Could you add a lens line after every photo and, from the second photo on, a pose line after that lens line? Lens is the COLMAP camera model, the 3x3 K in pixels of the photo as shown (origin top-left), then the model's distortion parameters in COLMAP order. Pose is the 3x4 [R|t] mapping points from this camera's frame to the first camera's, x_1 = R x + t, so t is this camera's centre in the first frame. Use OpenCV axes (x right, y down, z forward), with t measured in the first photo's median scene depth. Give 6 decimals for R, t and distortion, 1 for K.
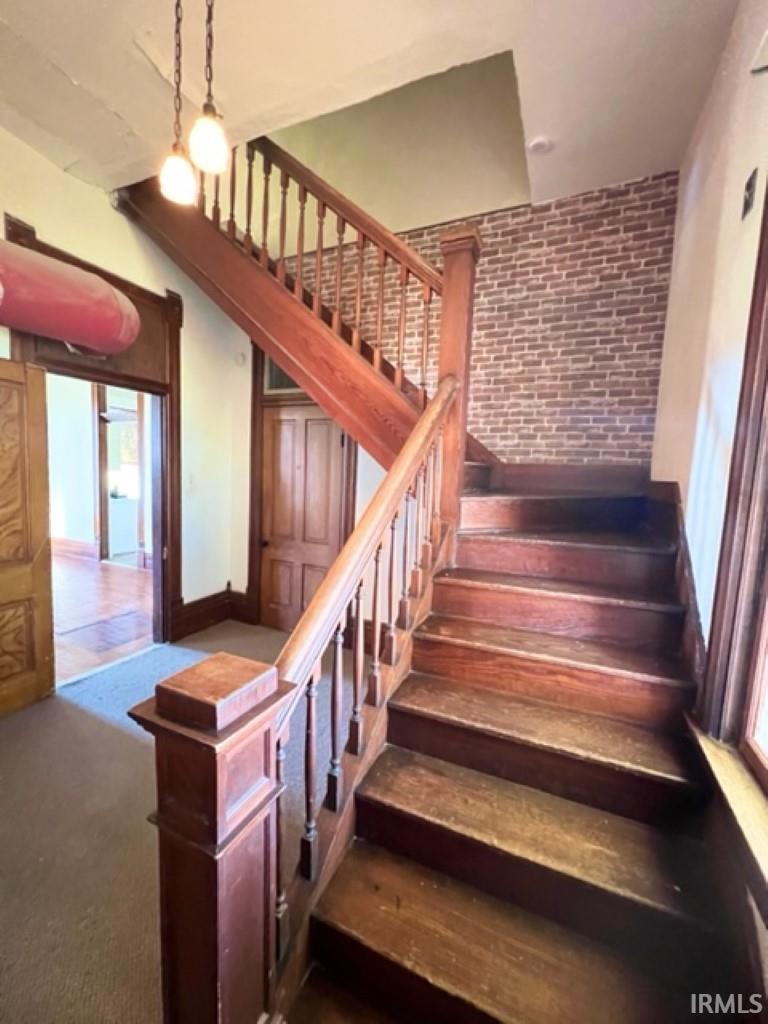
lens RADIAL K [[408.9, 0, 385.0], [0, 408.9, 509.8], [0, 0, 1]] dist [-0.000631, 0.000233]
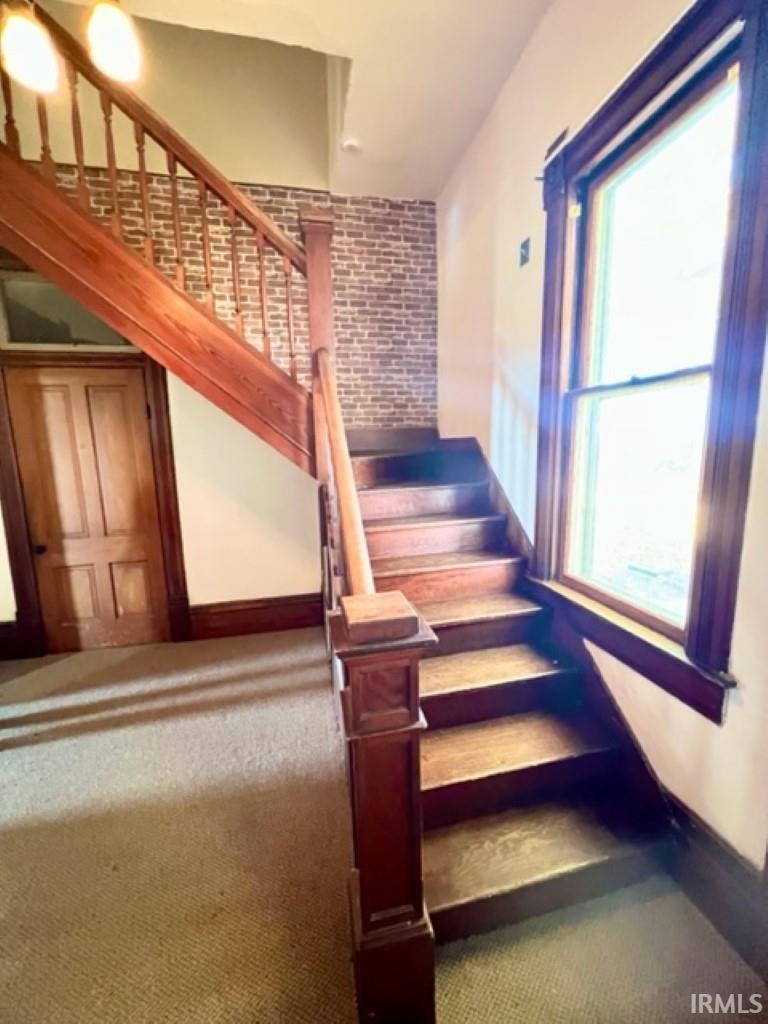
lens RADIAL K [[408.9, 0, 383.1], [0, 408.9, 509.8], [0, 0, 1]] dist [-0.000631, 0.000233]
pose [[0.800131, -0.150536, 0.580628, -0.314013], [0.110146, 0.988410, 0.104472, 0.000252], [-0.589625, -0.019638, 0.807438, 0.006187]]
